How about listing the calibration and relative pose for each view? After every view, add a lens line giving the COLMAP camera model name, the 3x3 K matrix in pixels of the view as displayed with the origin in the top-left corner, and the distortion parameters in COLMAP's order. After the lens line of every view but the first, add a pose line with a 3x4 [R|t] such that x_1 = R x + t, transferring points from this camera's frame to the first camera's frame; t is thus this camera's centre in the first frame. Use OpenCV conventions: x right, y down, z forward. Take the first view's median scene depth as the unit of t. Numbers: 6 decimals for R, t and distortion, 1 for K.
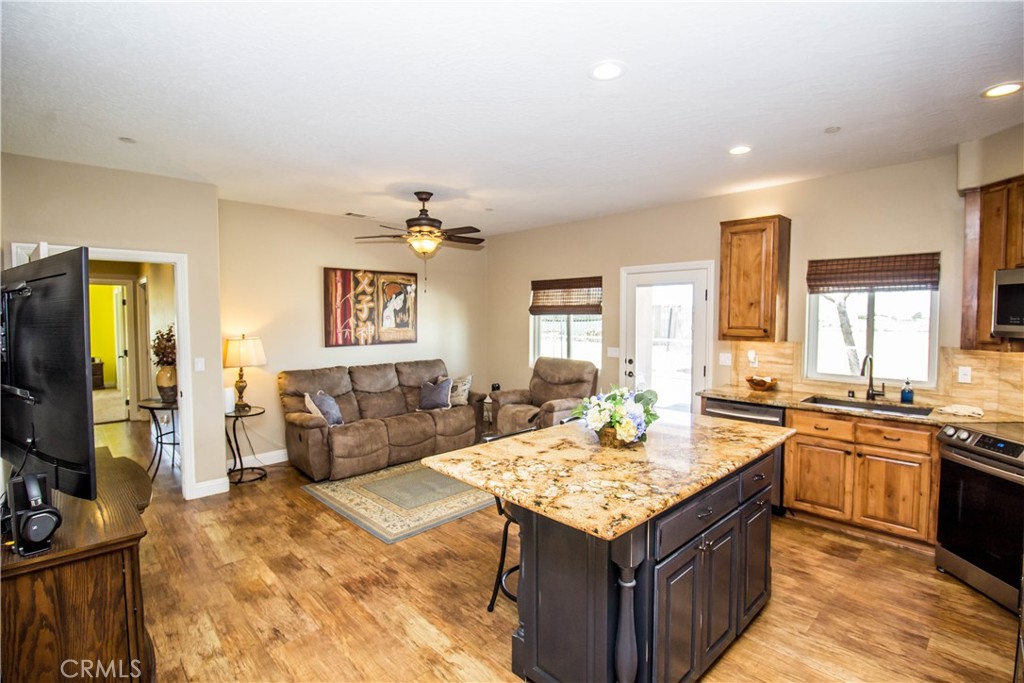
lens RADIAL K [[476.1, 0, 512.7], [0, 476.1, 337.0], [0, 0, 1]] dist [0.002037, -0.015338]
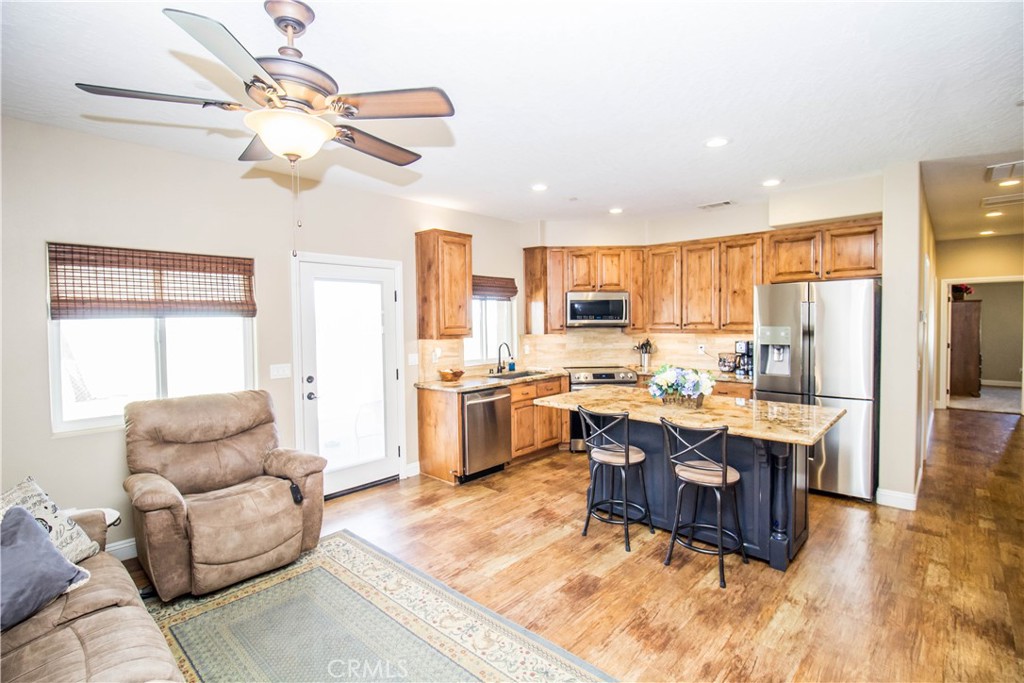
lens RADIAL K [[476.1, 0, 512.7], [0, 476.1, 337.0], [0, 0, 1]] dist [0.002037, -0.015338]
pose [[-0.056425, -0.035956, 0.997759, -0.676741], [0.058398, 0.997521, 0.039250, -0.033706], [-0.996698, 0.060482, -0.054185, 0.950938]]
